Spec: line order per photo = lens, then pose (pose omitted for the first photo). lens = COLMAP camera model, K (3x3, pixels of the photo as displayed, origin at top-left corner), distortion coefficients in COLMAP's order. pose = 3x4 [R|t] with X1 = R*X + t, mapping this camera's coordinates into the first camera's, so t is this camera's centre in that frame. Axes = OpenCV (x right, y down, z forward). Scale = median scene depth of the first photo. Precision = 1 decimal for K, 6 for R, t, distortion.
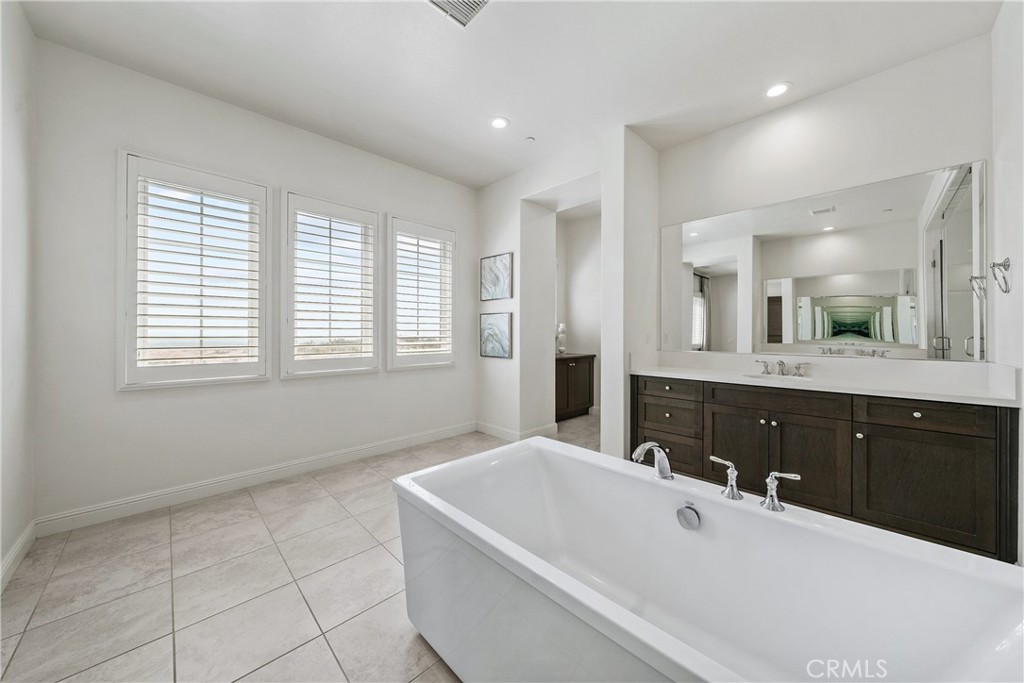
lens RADIAL K [[353.4, 0, 511.2], [0, 353.4, 333.6], [0, 0, 1]] dist [-0.003915, 0.000138]
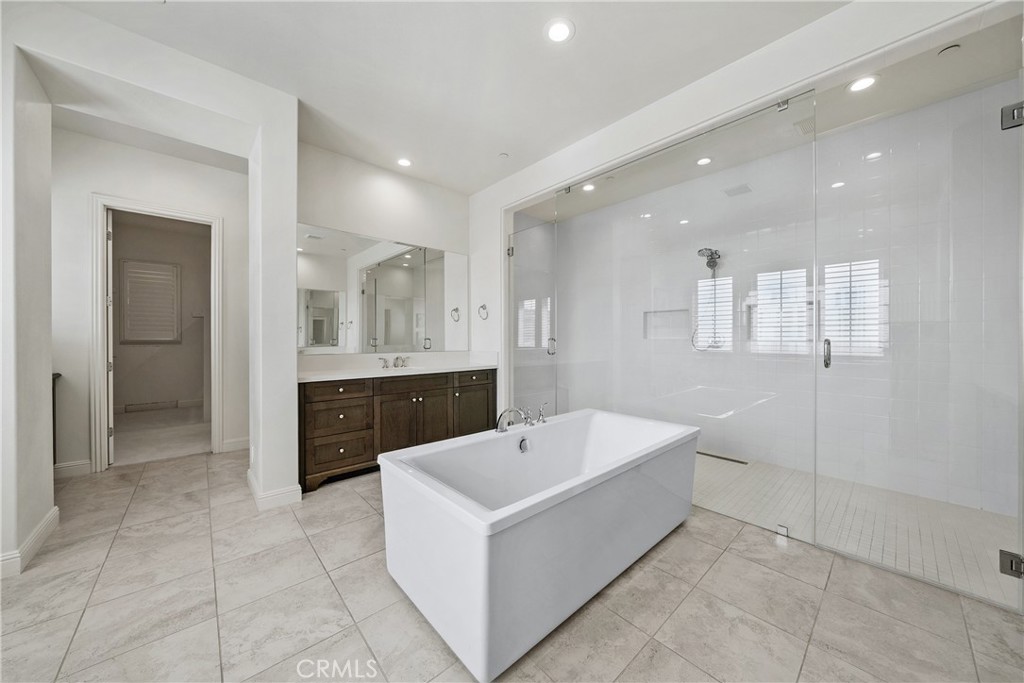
lens RADIAL K [[353.4, 0, 511.5], [0, 353.4, 340.6], [0, 0, 1]] dist [-0.003915, 0.000138]
pose [[0.041507, -0.008477, 0.999102, -0.586289], [-0.003772, 0.999956, 0.008641, -0.000110], [-0.999131, -0.004128, 0.041473, 0.485061]]
